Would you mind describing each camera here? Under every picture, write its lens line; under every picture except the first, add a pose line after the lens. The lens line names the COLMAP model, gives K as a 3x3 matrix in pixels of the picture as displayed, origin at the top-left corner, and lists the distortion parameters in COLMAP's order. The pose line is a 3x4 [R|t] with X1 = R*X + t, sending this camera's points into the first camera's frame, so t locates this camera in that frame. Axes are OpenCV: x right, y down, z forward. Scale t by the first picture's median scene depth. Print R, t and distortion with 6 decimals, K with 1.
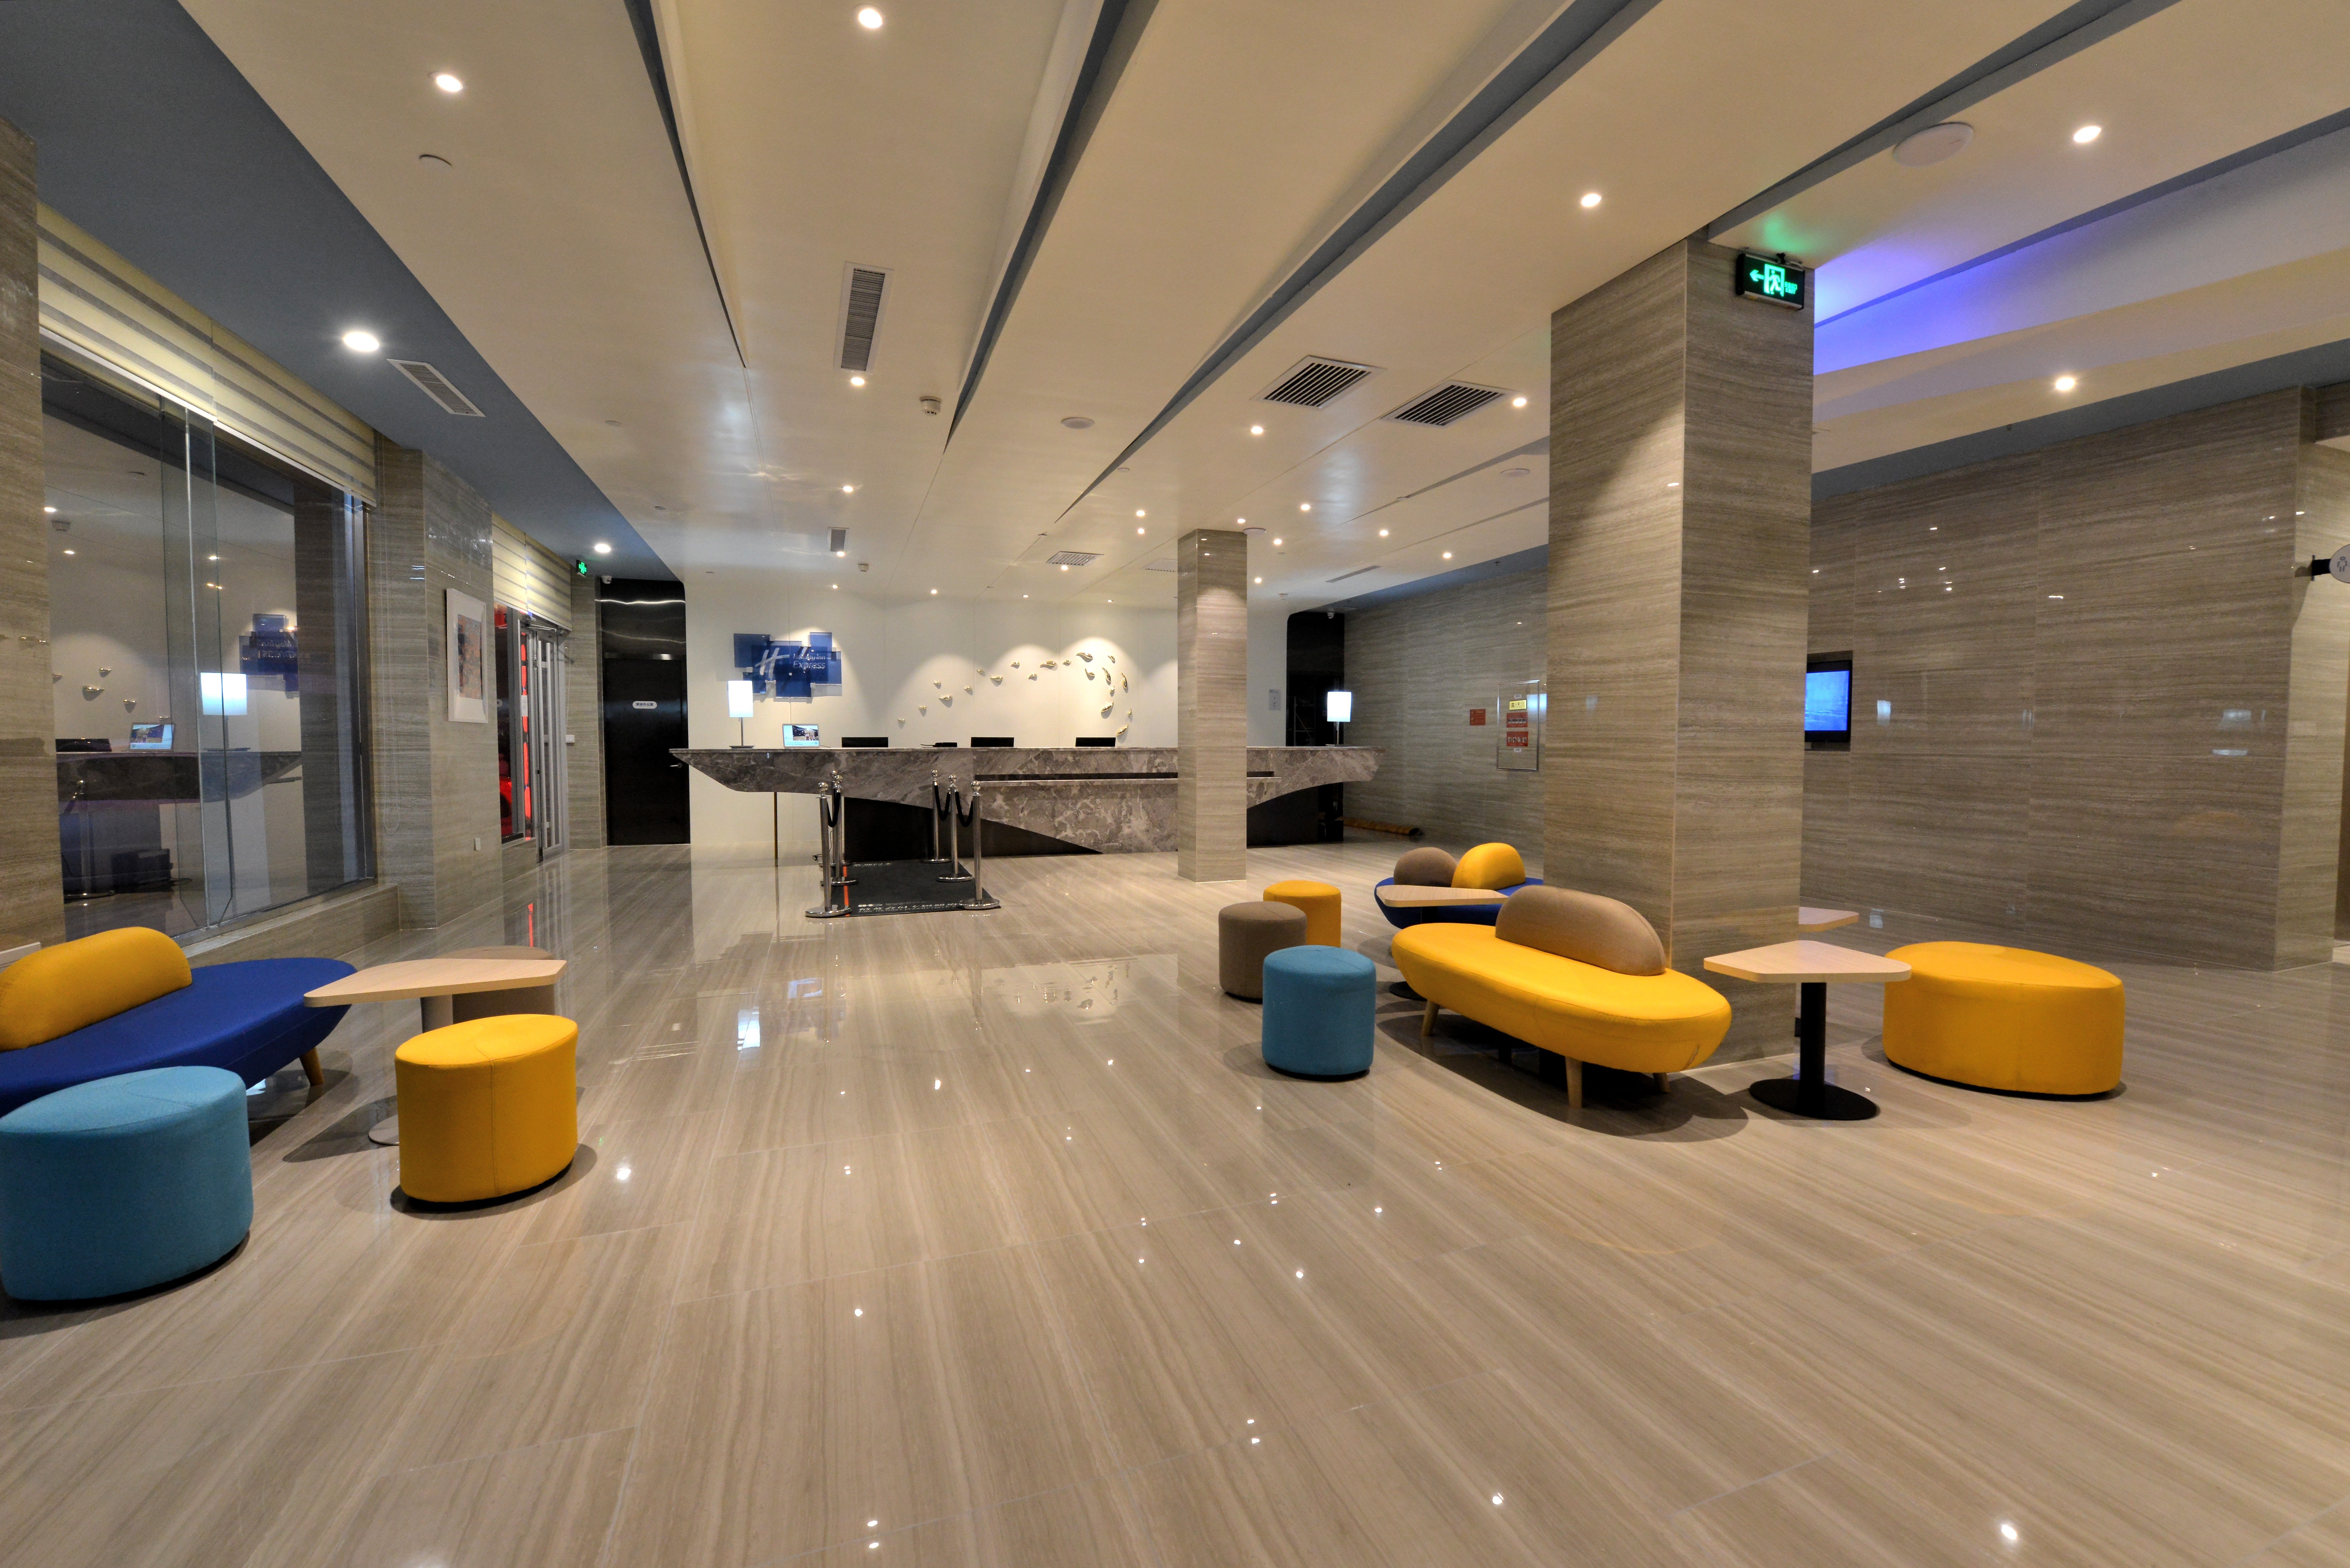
lens RADIAL K [[955.0, 0, 1191.8], [0, 955.0, 778.4], [0, 0, 1]] dist [0.000997, 0.000151]
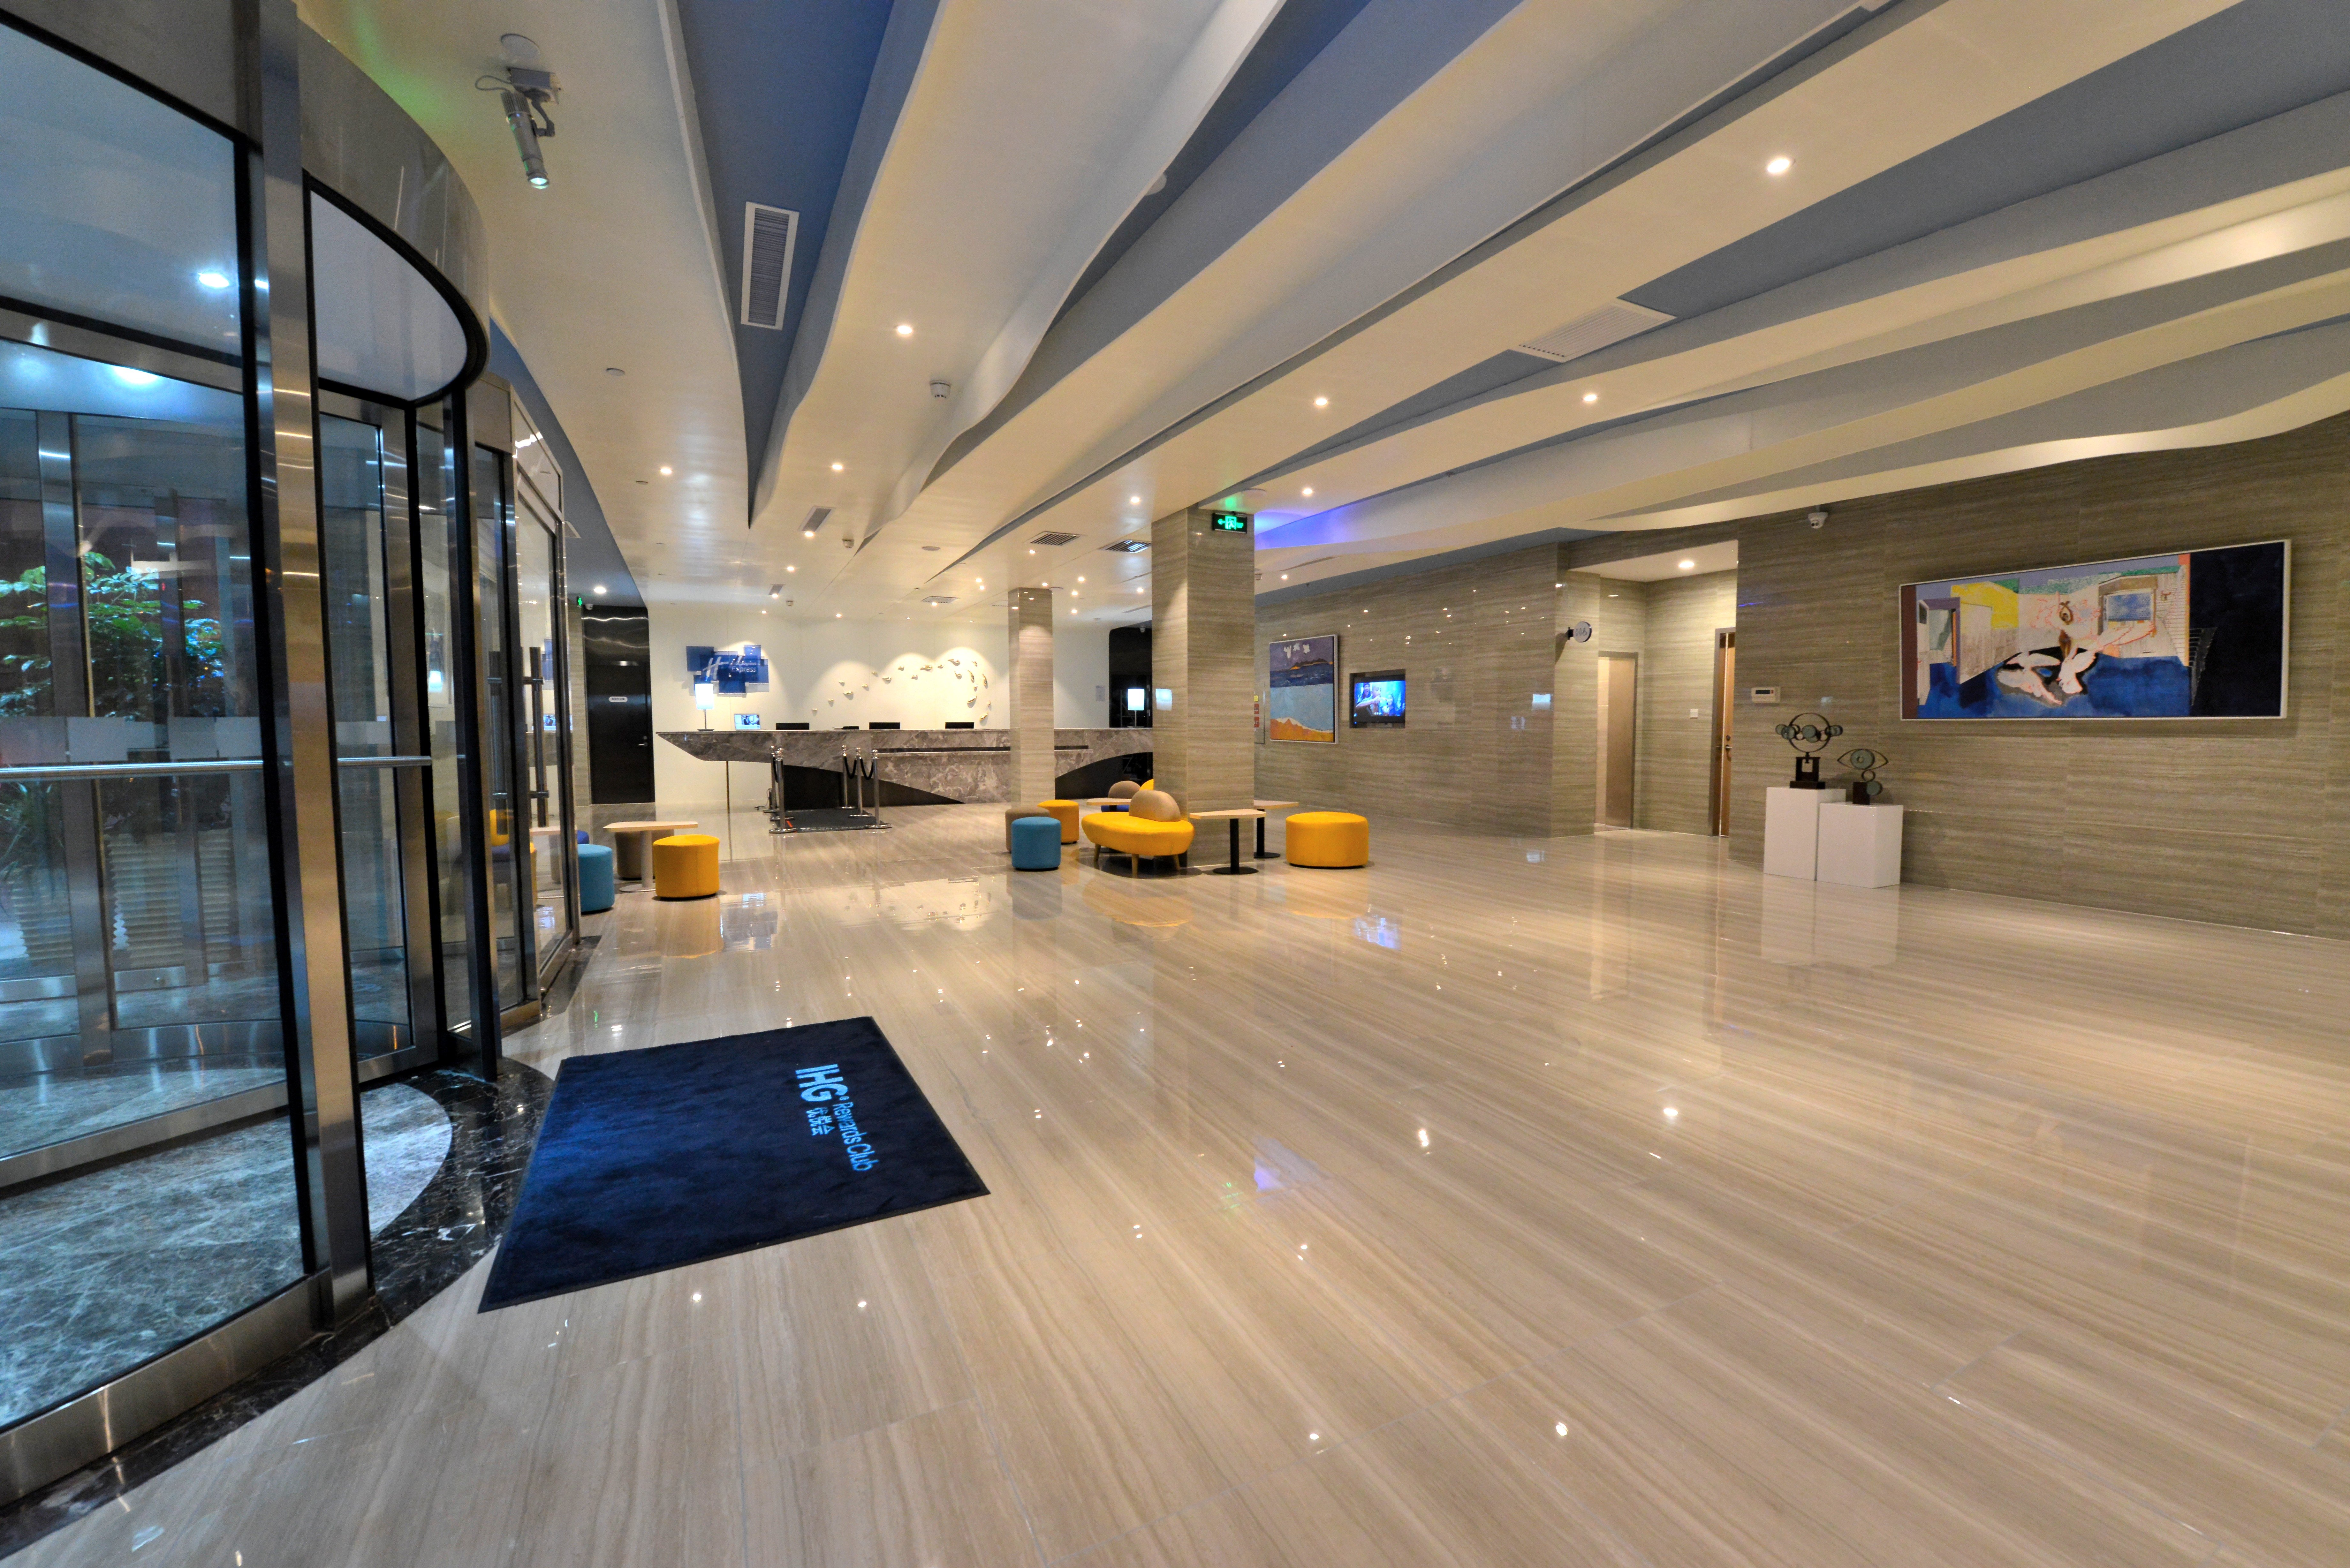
lens RADIAL K [[959.6, 0, 1175.0], [0, 959.6, 784.0], [0, 0, 1]] dist [0.018212, 0.000035]
pose [[0.995984, -0.010356, 0.088930, 0.096170], [0.008334, 0.999699, 0.023081, 0.019794], [-0.089142, -0.022247, 0.995770, -0.479632]]
